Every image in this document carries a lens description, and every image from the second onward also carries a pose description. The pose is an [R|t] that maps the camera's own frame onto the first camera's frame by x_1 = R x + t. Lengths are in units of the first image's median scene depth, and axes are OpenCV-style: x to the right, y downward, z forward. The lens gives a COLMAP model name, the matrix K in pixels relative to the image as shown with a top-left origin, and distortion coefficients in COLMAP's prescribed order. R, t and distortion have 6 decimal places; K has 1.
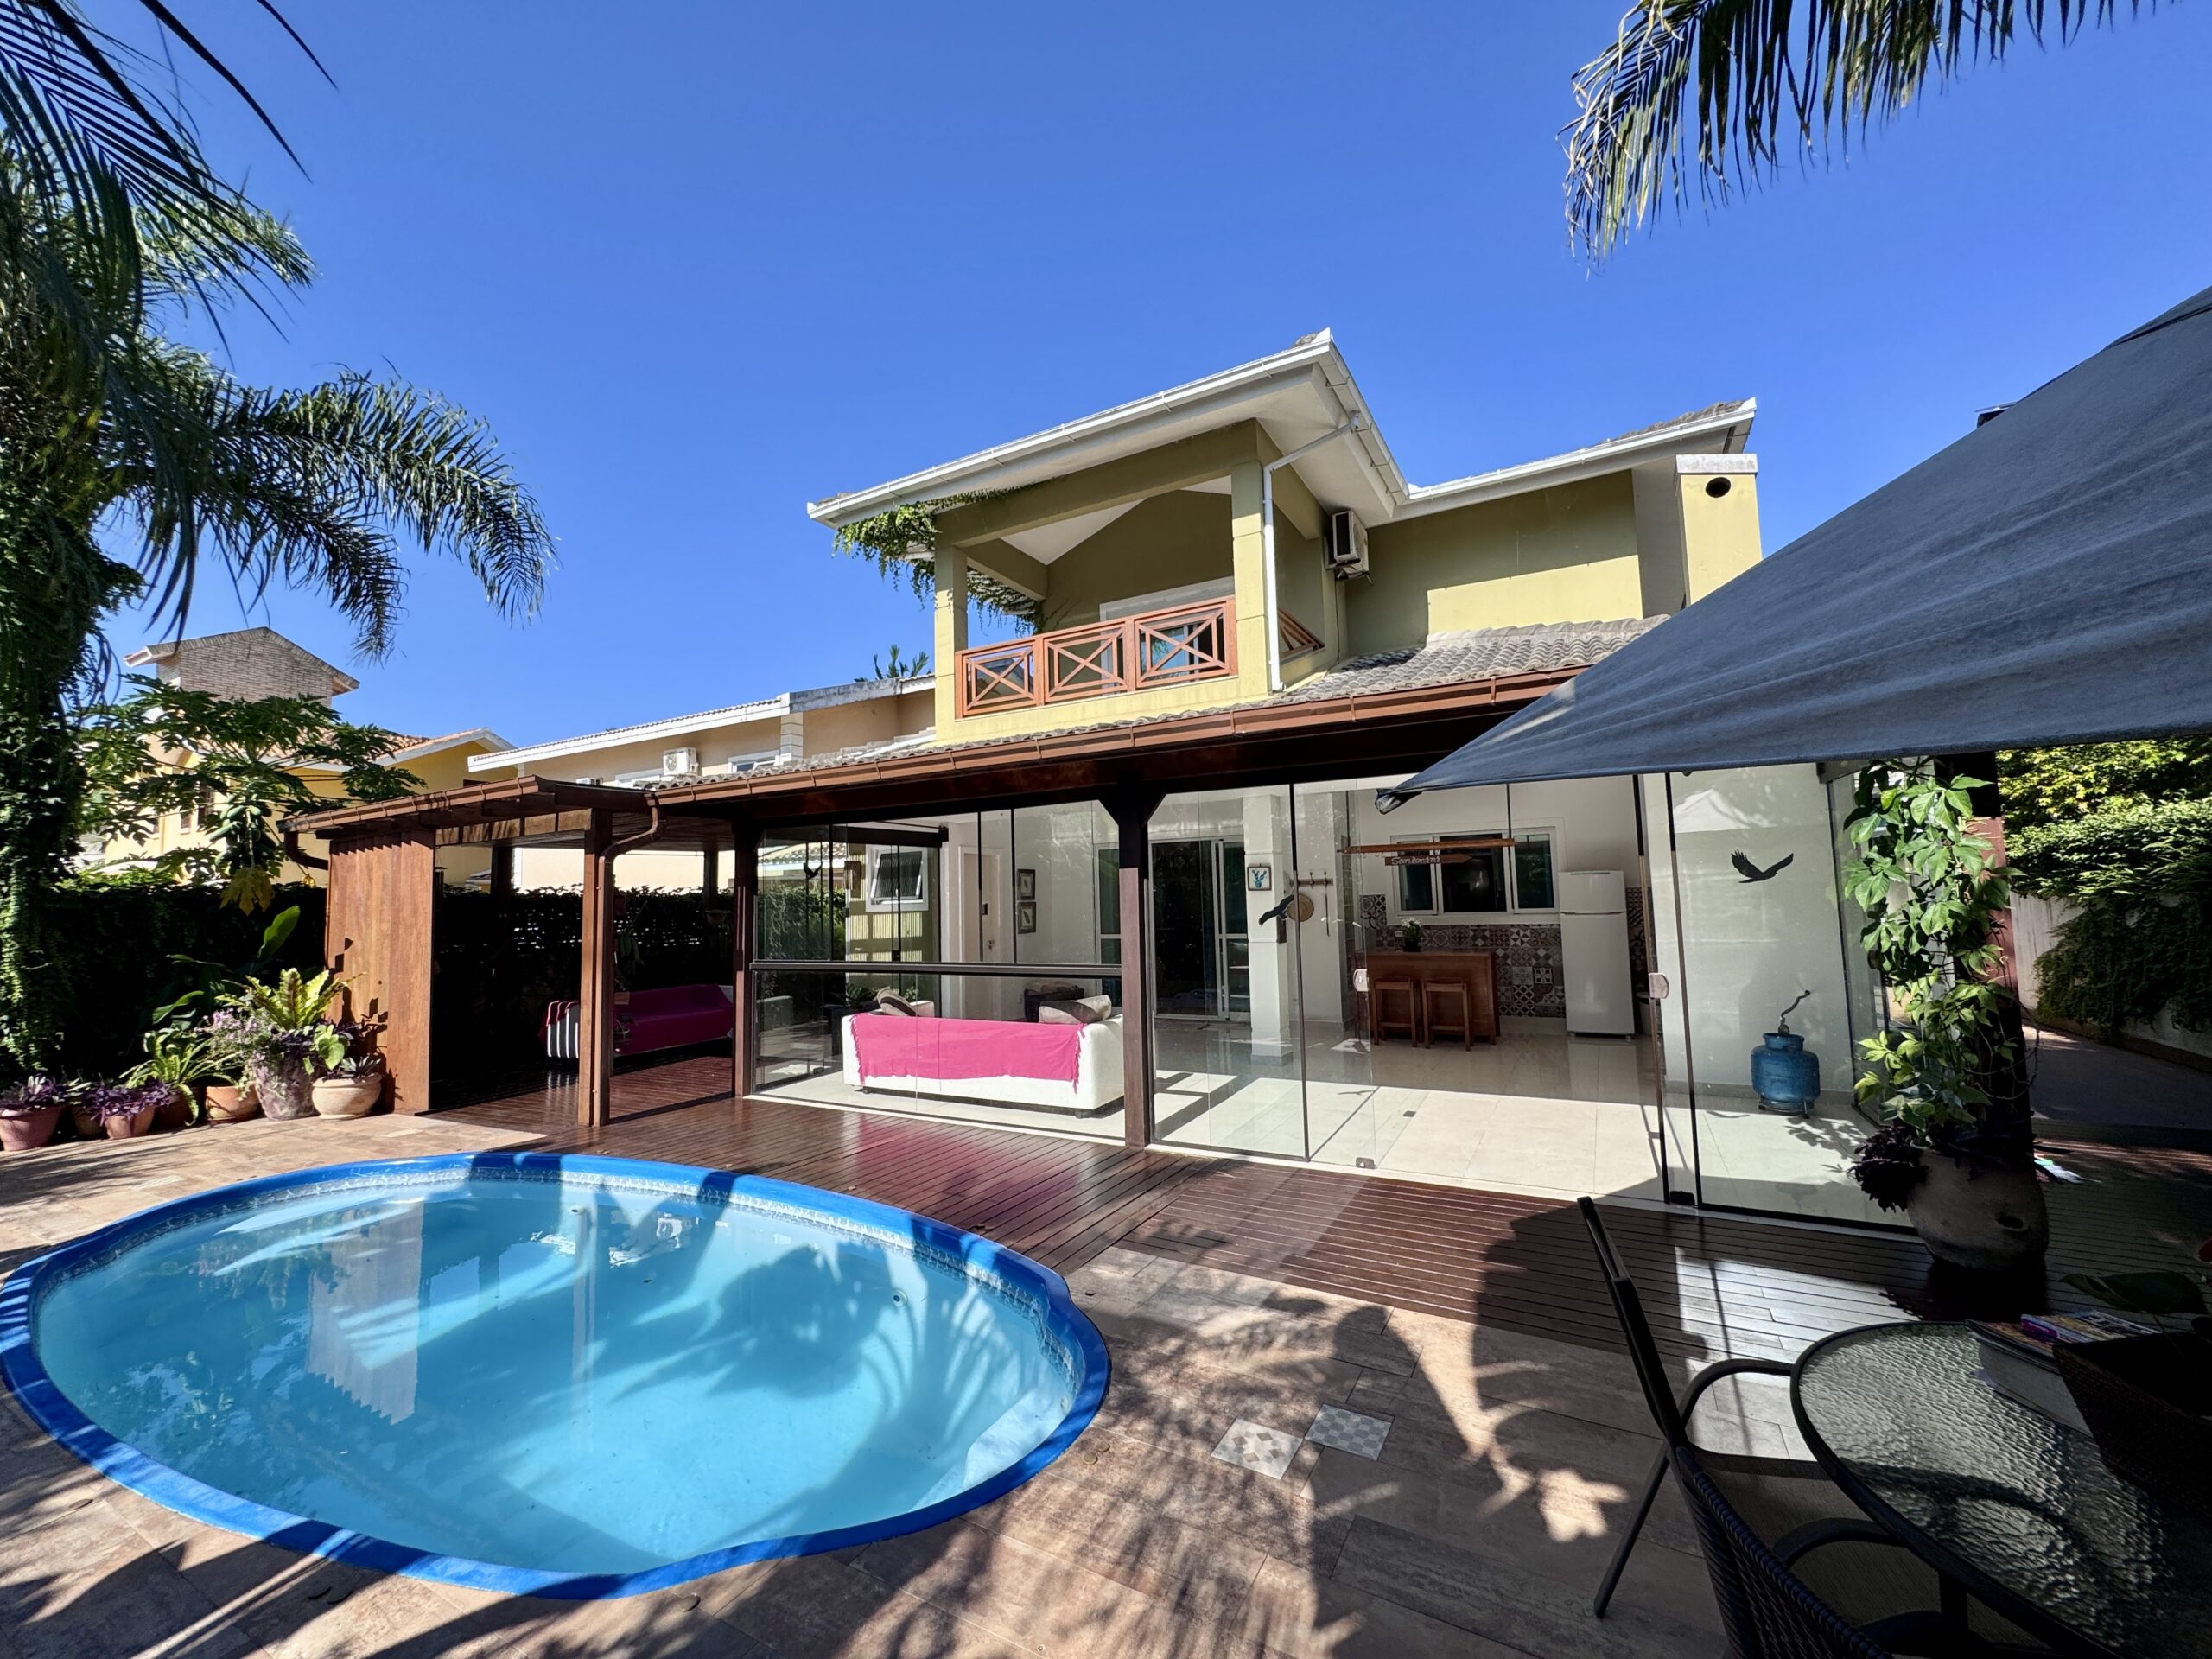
lens RADIAL K [[887.8, 0, 1114.2], [0, 887.8, 832.2], [0, 0, 1]] dist [-0.001975, -0.000145]
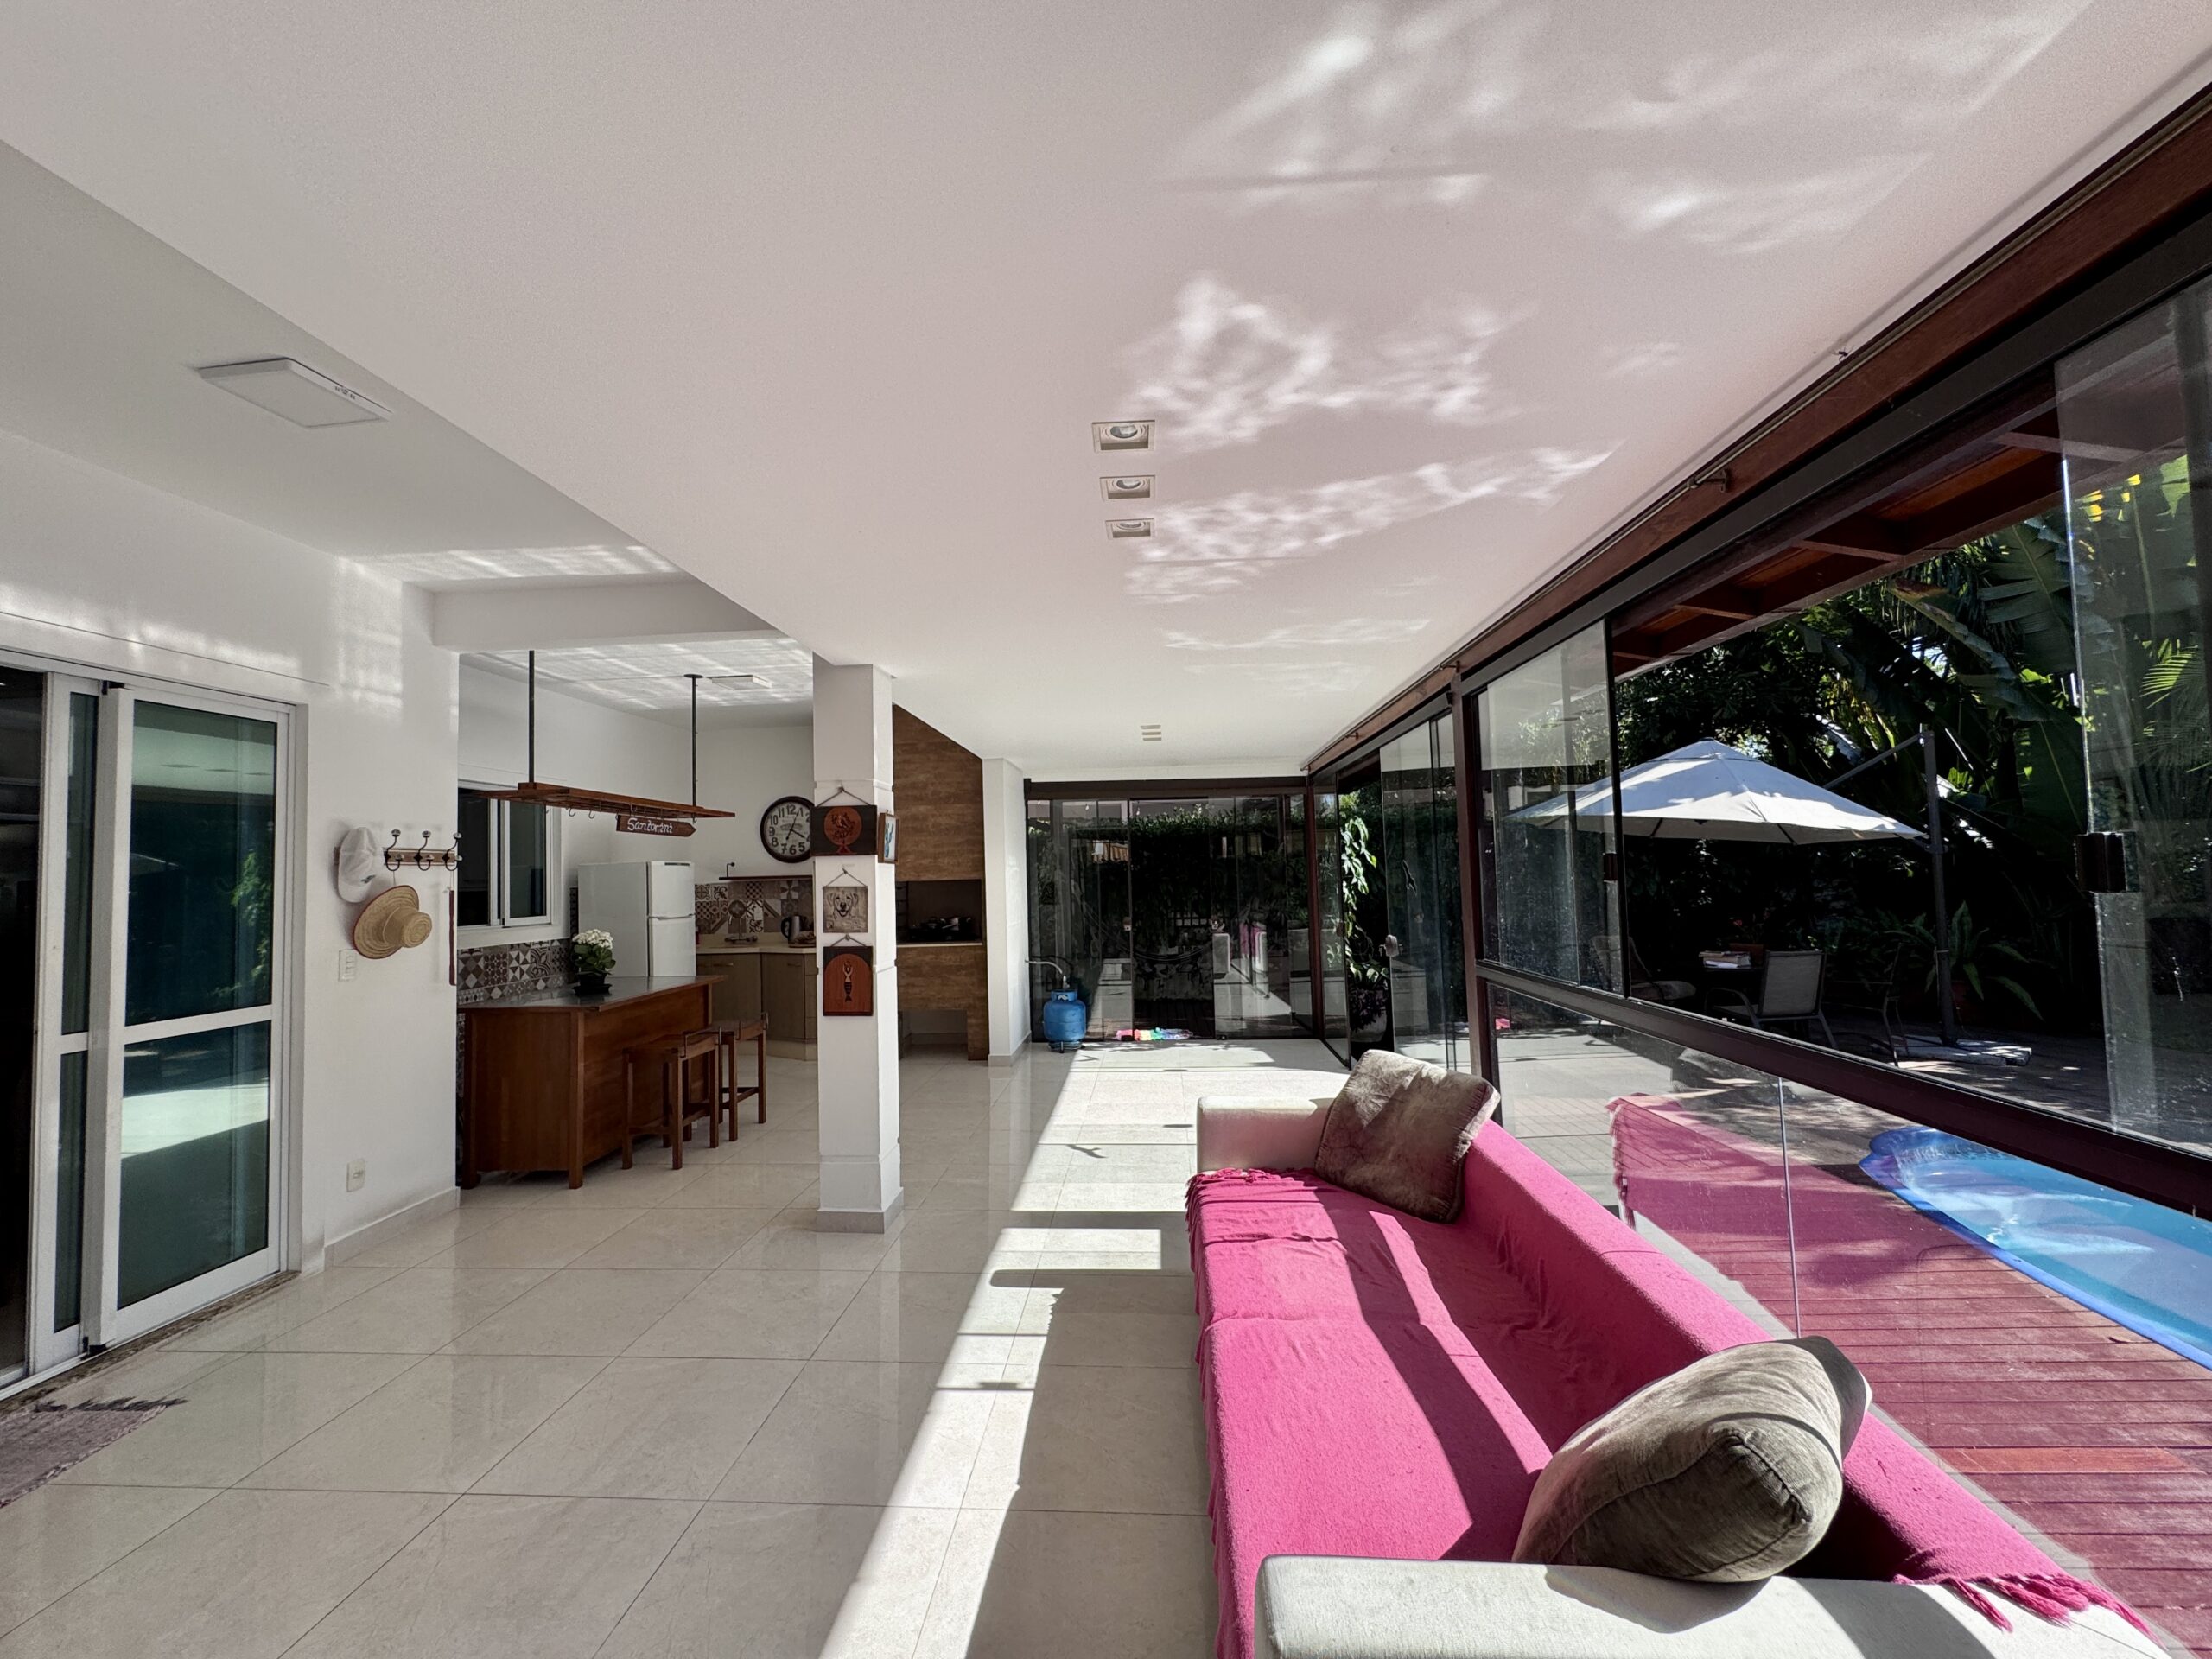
lens RADIAL K [[887.8, 0, 1104.6], [0, 887.8, 819.5], [0, 0, 1]] dist [-0.001975, -0.000145]
pose [[-0.416802, 0.093505, 0.904175, -0.330088], [-0.031495, 0.992612, -0.117169, 0.093769], [-0.908452, -0.077313, -0.410777, 1.071989]]
